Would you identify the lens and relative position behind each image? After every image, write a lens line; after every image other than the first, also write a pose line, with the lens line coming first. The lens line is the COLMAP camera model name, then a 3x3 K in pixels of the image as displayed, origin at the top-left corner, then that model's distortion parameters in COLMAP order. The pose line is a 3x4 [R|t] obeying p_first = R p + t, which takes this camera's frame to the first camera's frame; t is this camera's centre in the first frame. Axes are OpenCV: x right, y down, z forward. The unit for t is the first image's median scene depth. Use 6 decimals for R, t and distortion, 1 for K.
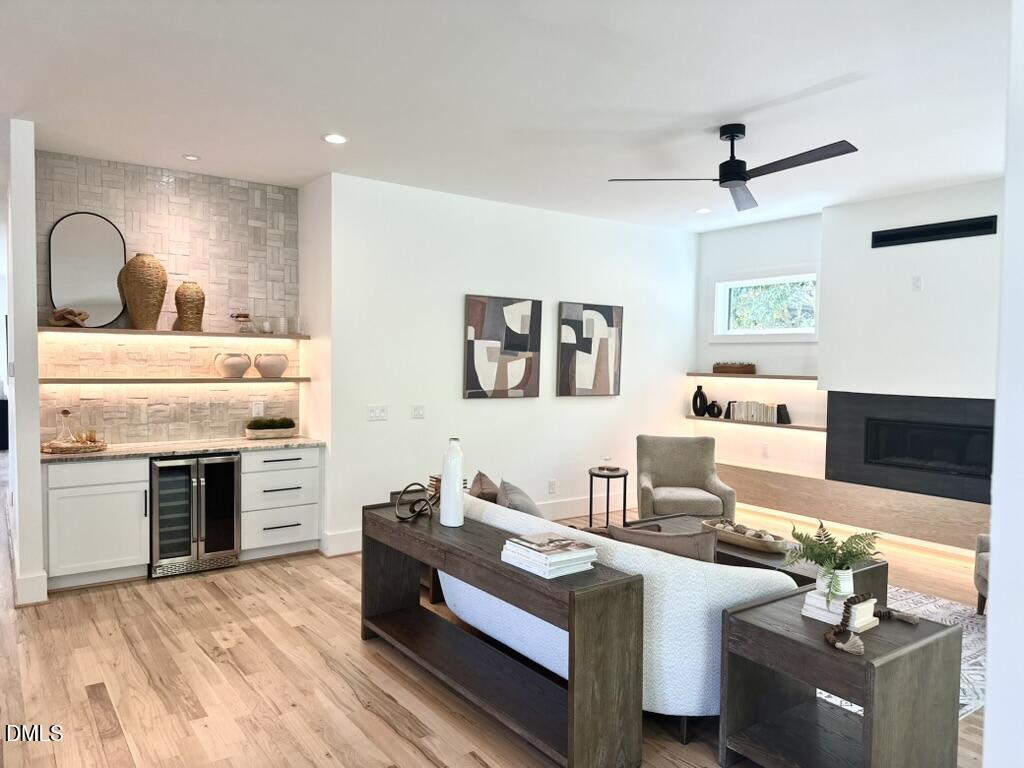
lens RADIAL K [[715.2, 0, 512.0], [0, 715.2, 384.0], [0, 0, 1]] dist [0.103618, -0.142045]
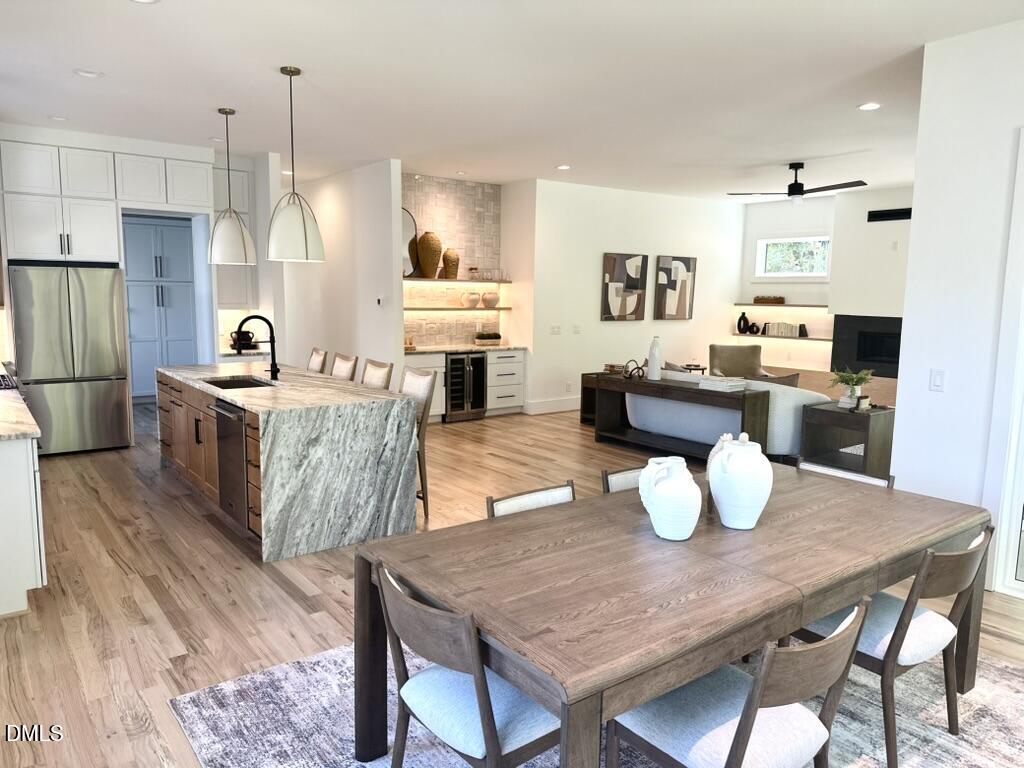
lens RADIAL K [[710.8, 0, 504.3], [0, 710.8, 384.1], [0, 0, 1]] dist [0.183762, -0.333808]
pose [[0.999843, -0.002680, 0.017490, -0.321490], [0.001018, 0.995537, 0.094364, 0.011204], [-0.017665, -0.094331, 0.995384, -0.588877]]
